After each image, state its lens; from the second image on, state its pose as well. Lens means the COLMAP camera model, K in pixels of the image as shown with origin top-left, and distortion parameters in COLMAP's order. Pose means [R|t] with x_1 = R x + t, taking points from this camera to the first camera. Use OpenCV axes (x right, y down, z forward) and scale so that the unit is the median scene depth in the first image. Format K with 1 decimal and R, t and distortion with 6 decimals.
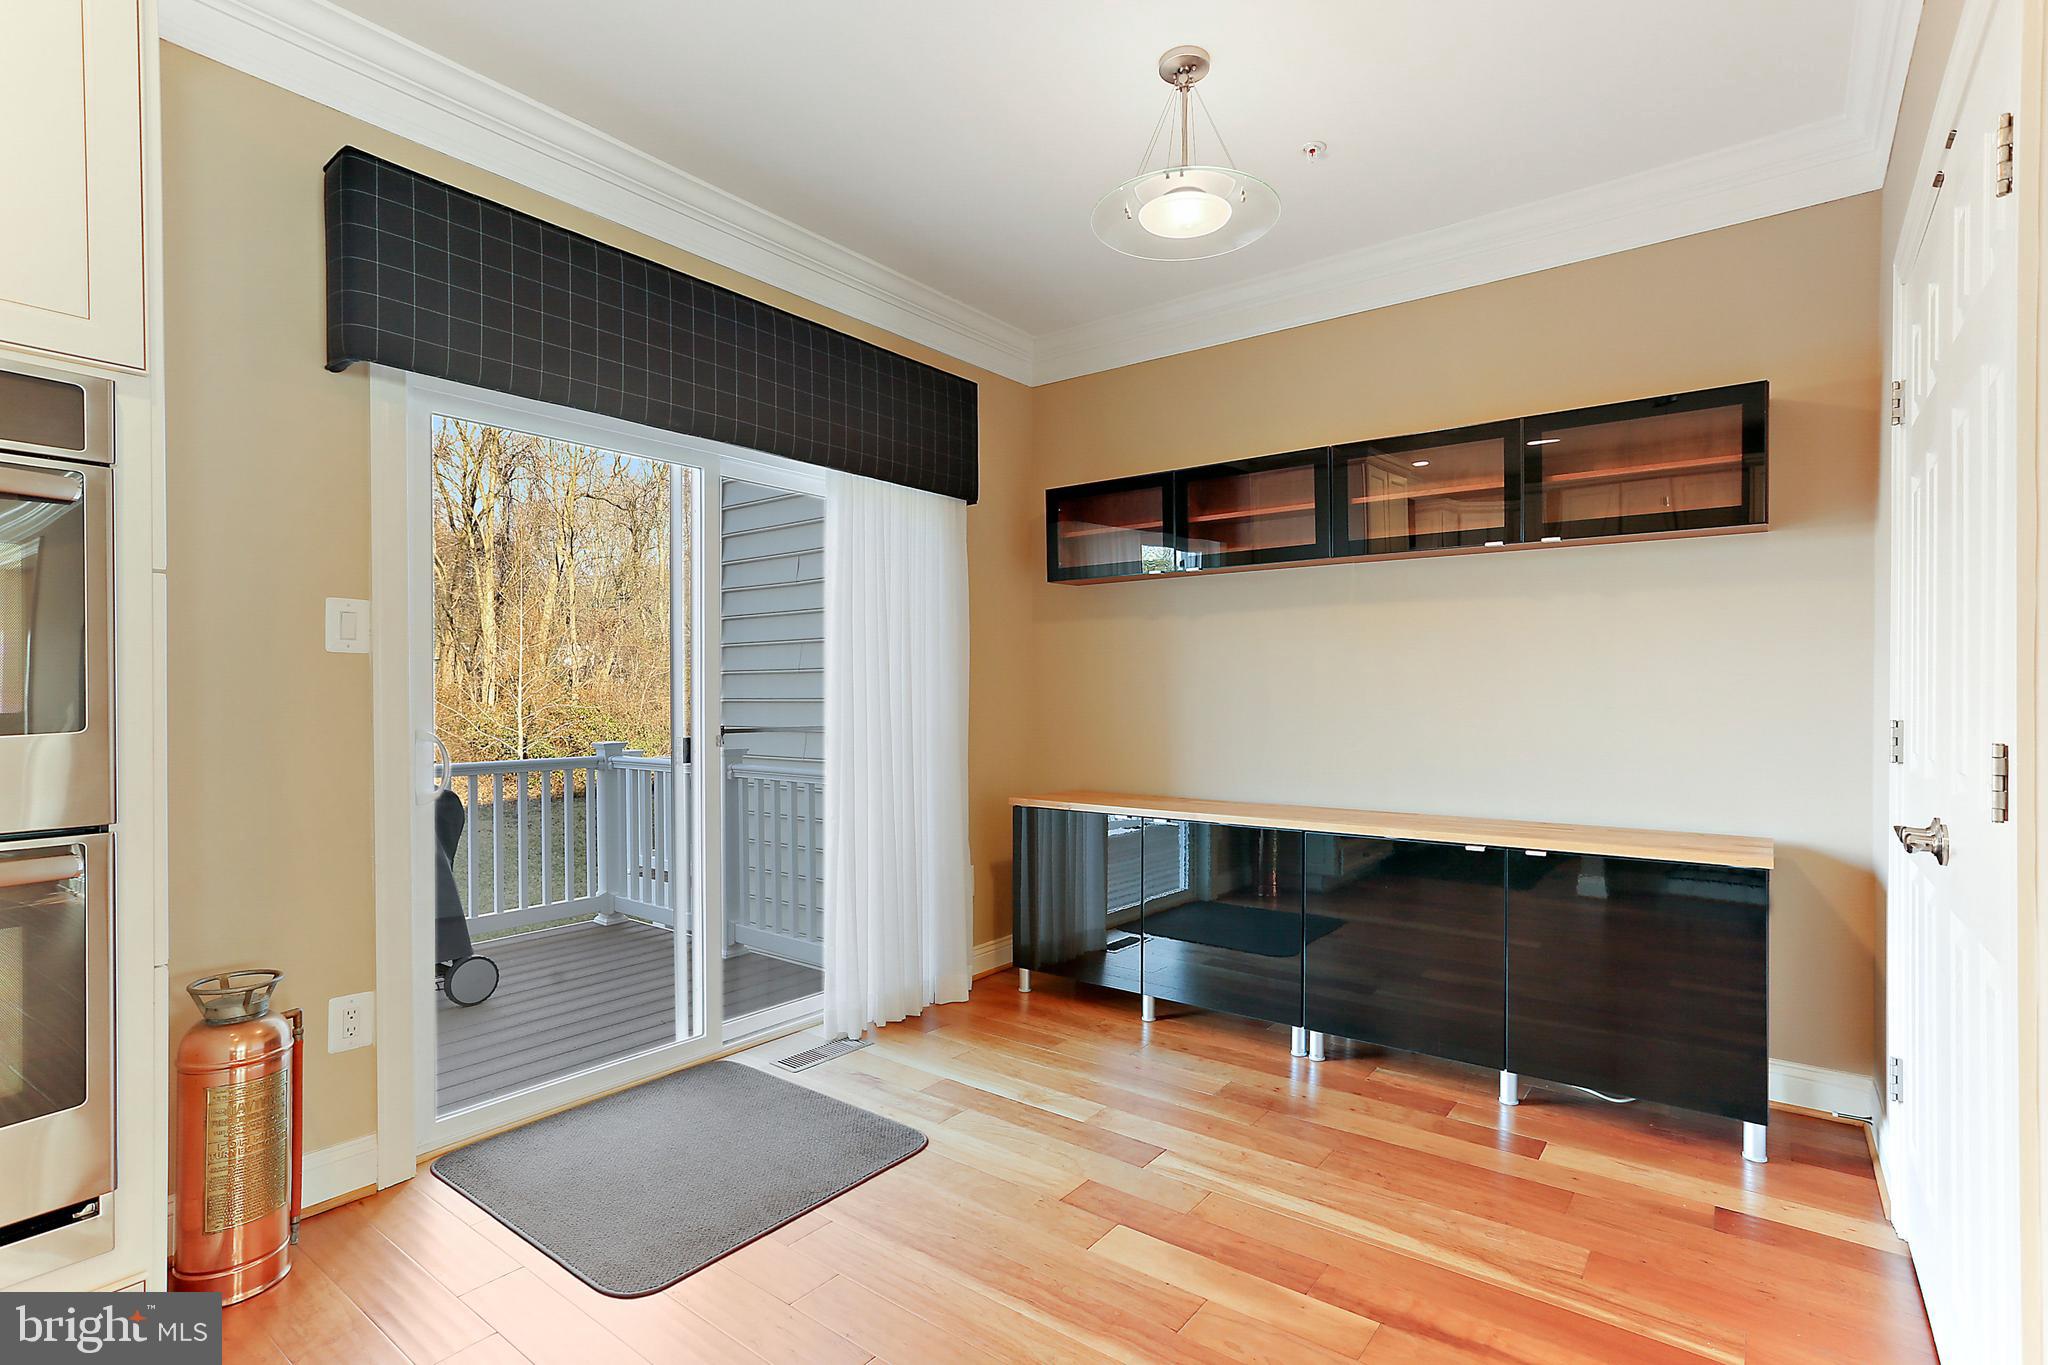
lens RADIAL K [[994.4, 0, 1024.0], [0, 994.4, 682.5], [0, 0, 1]] dist [-0.000849, -0.000062]
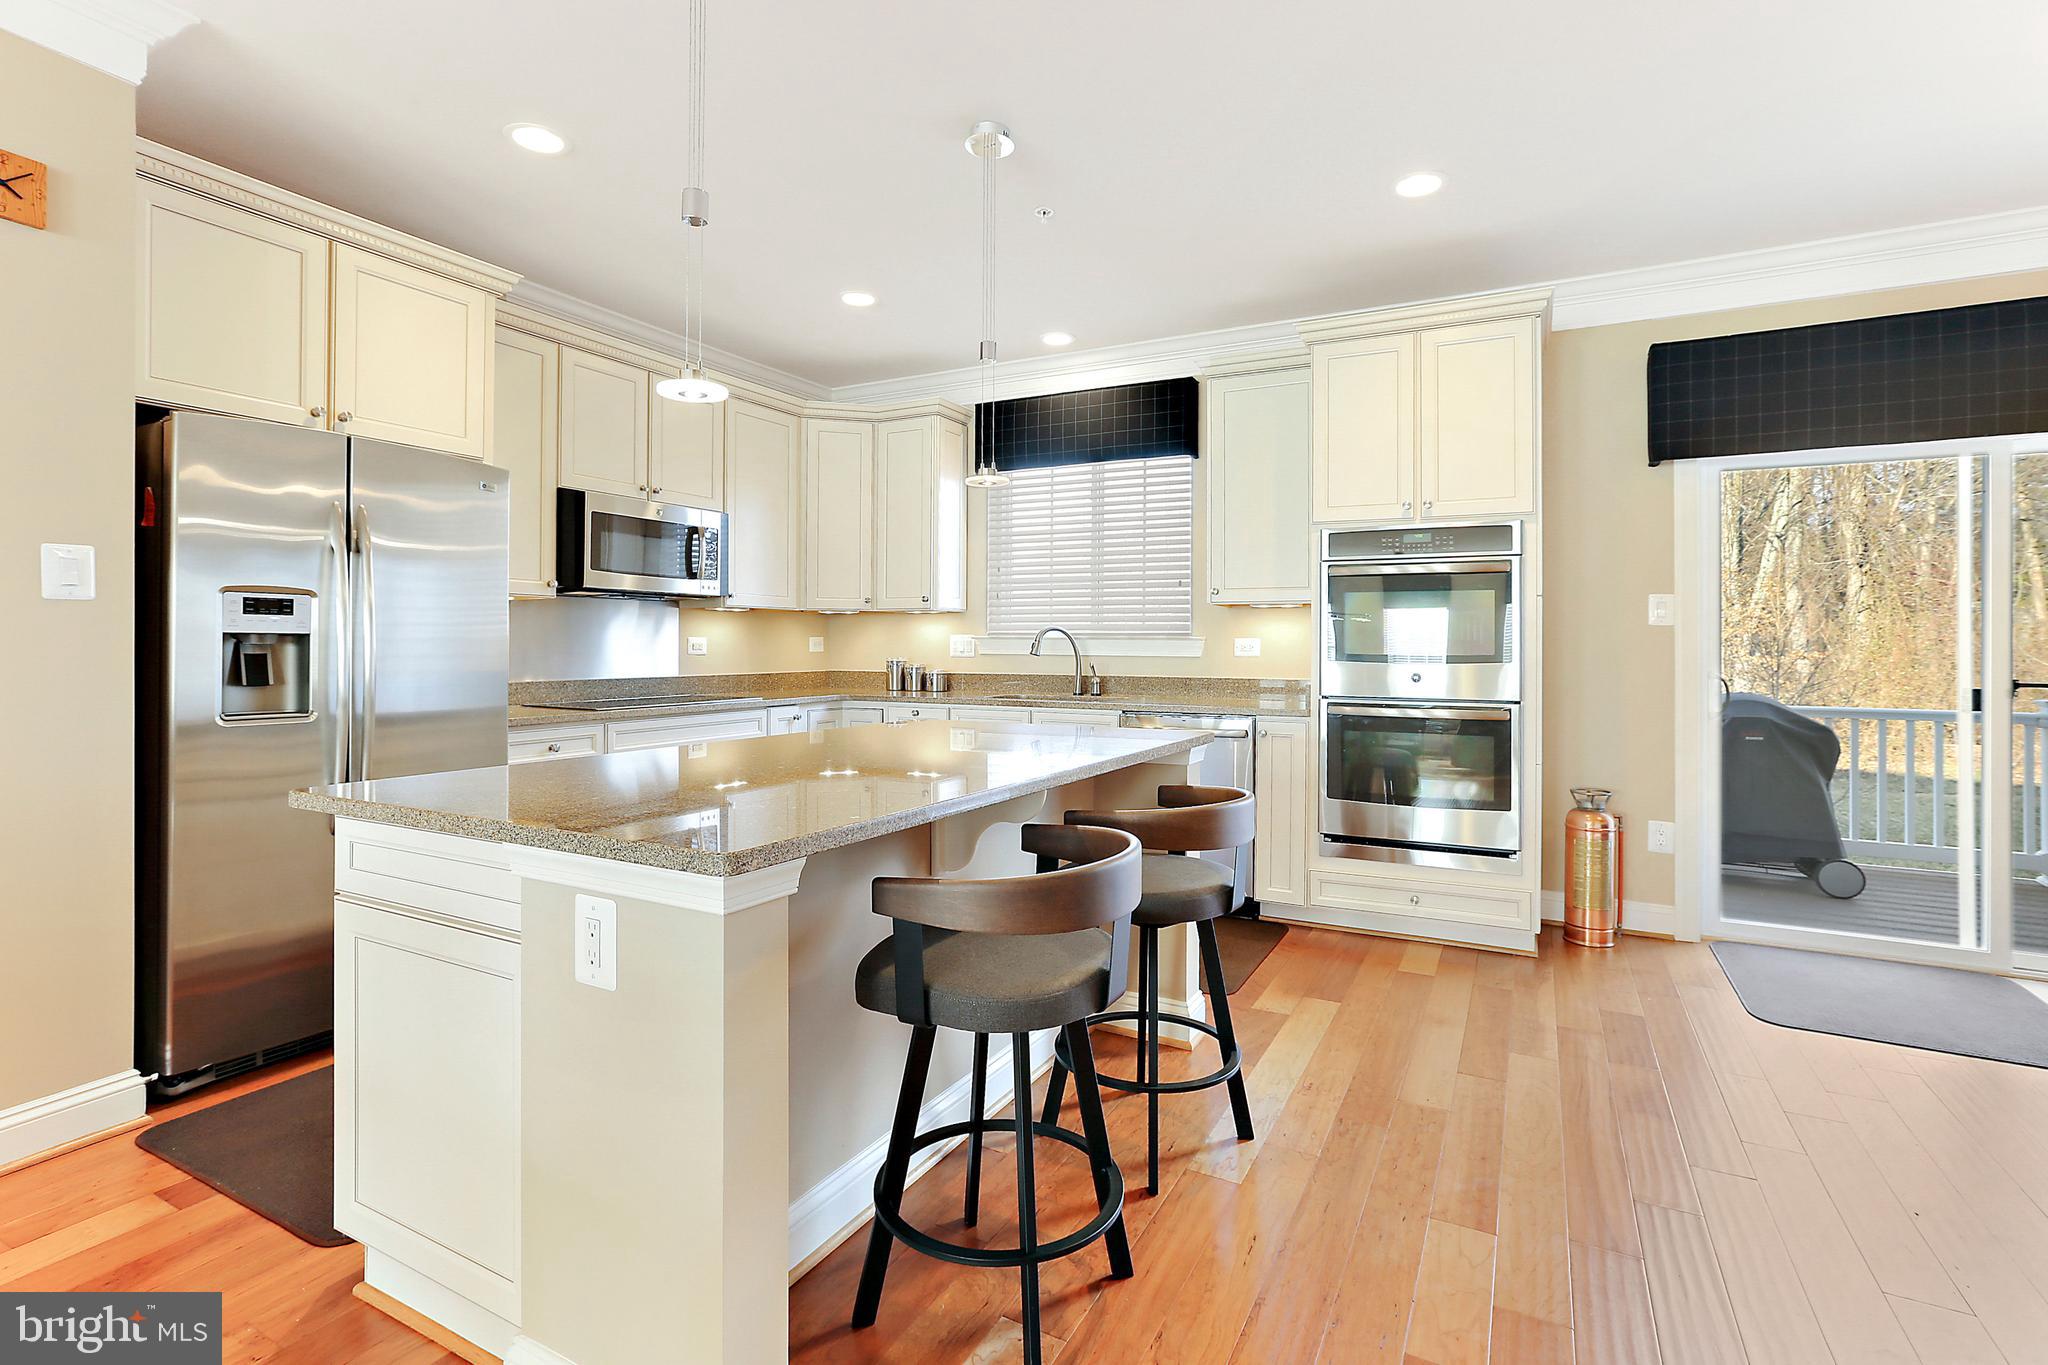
lens RADIAL K [[949.0, 0, 1034.3], [0, 949.0, 635.5], [0, 0, 1]] dist [-0.038446, 0.000356]
pose [[0.164565, -0.005665, -0.986350, 0.518843], [0.003307, 0.999981, -0.005192, -0.004972], [0.986361, -0.002407, 0.164581, -0.245717]]
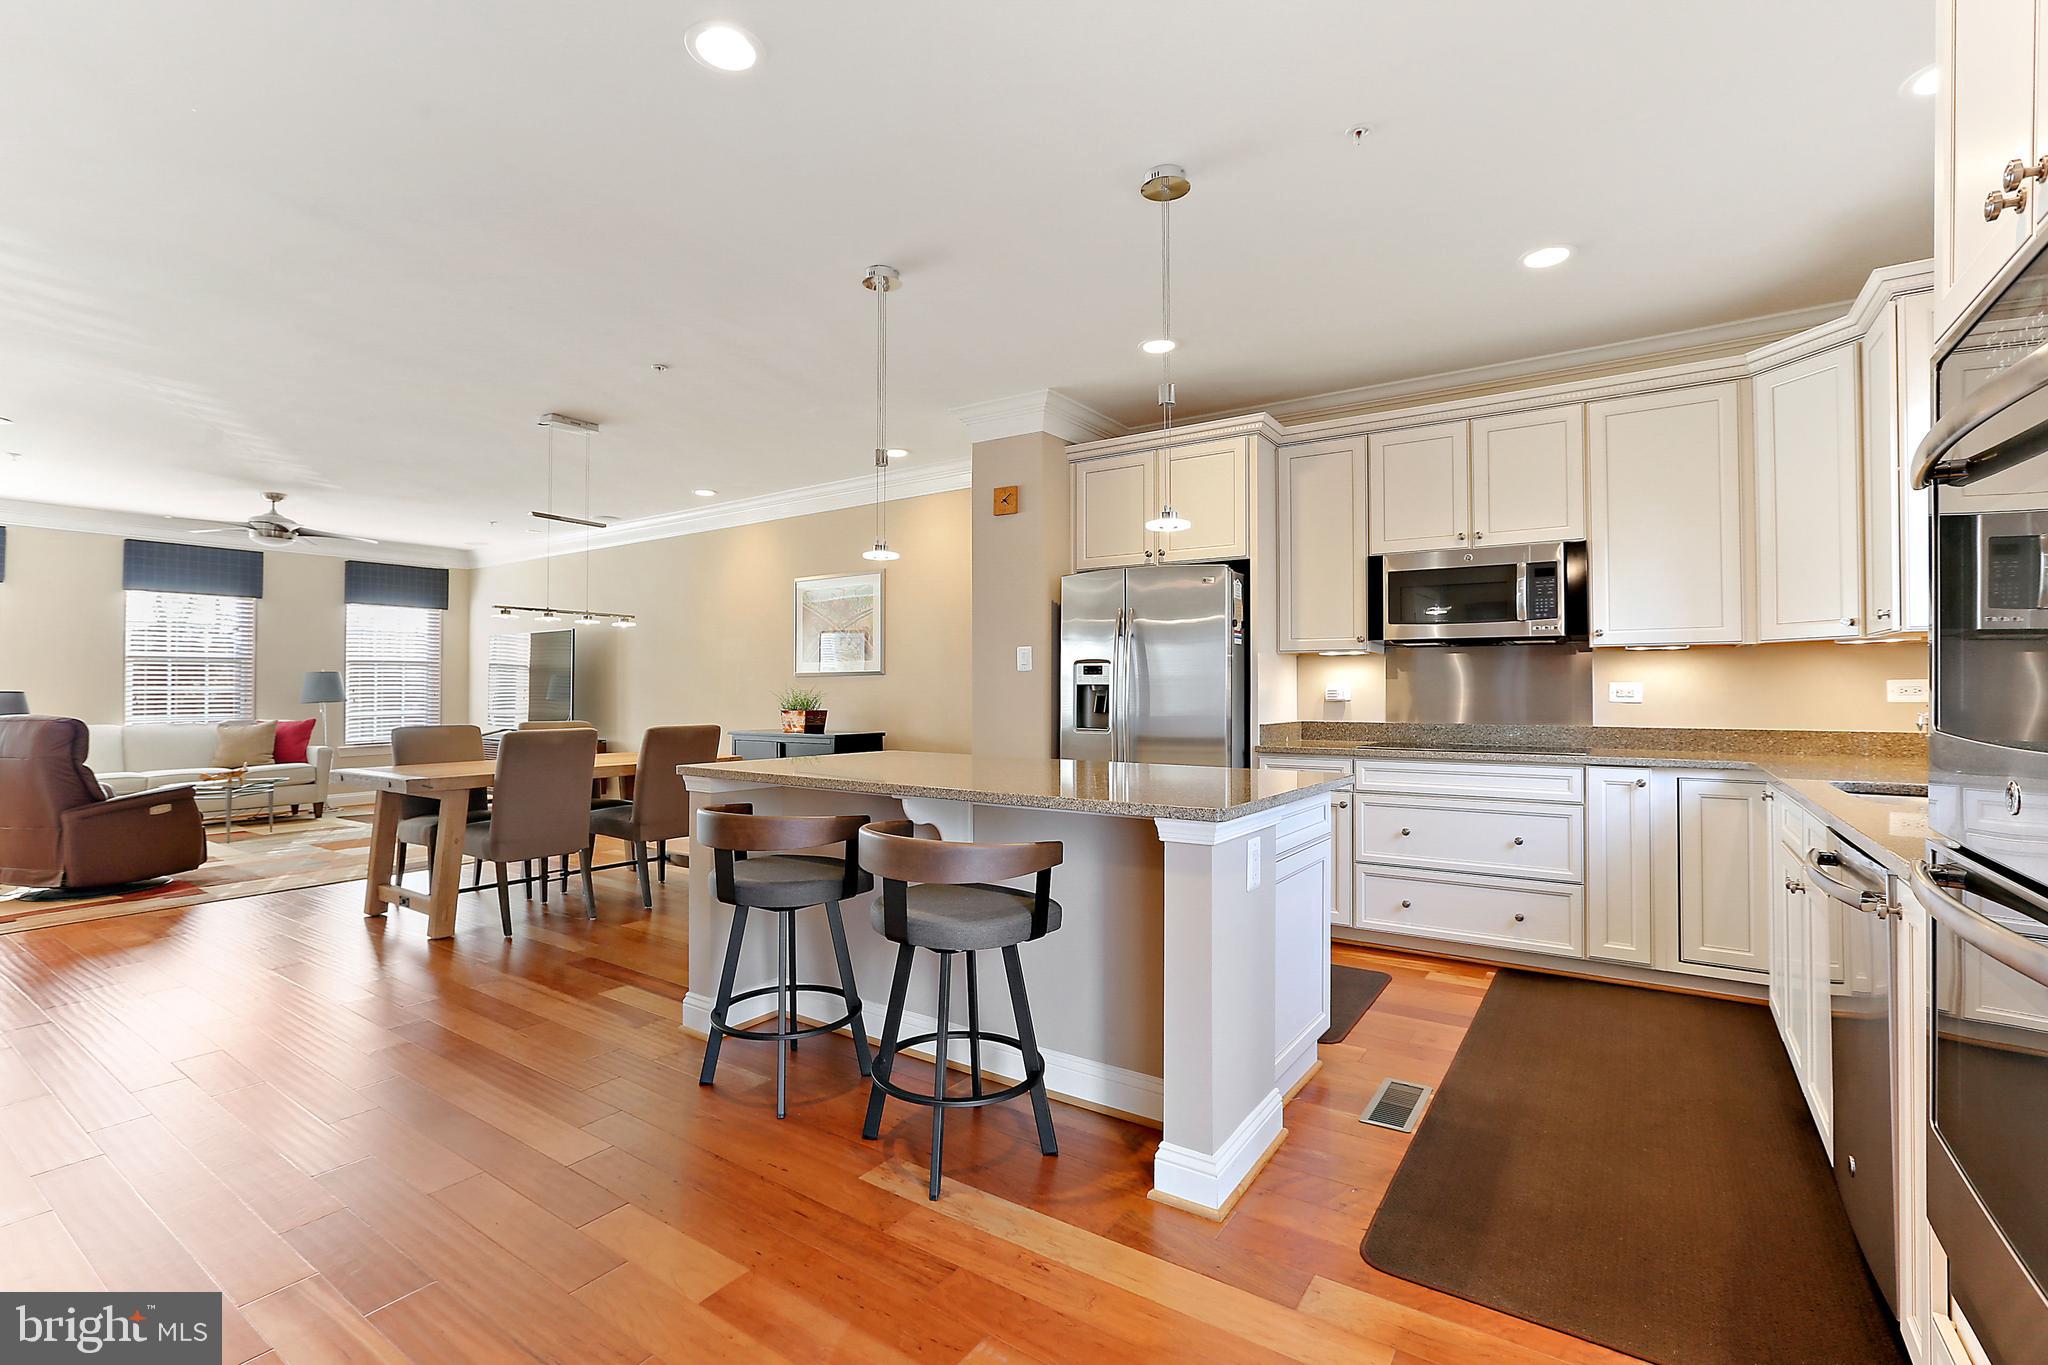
lens RADIAL K [[924.2, 0, 1025.8], [0, 924.2, 676.3], [0, 0, 1]] dist [-0.002528, 0.000321]
pose [[-0.998316, 0.002589, -0.057946, -0.135802], [0.003681, 0.999818, -0.018744, 0.000654], [0.057887, -0.018926, -0.998144, 0.654211]]
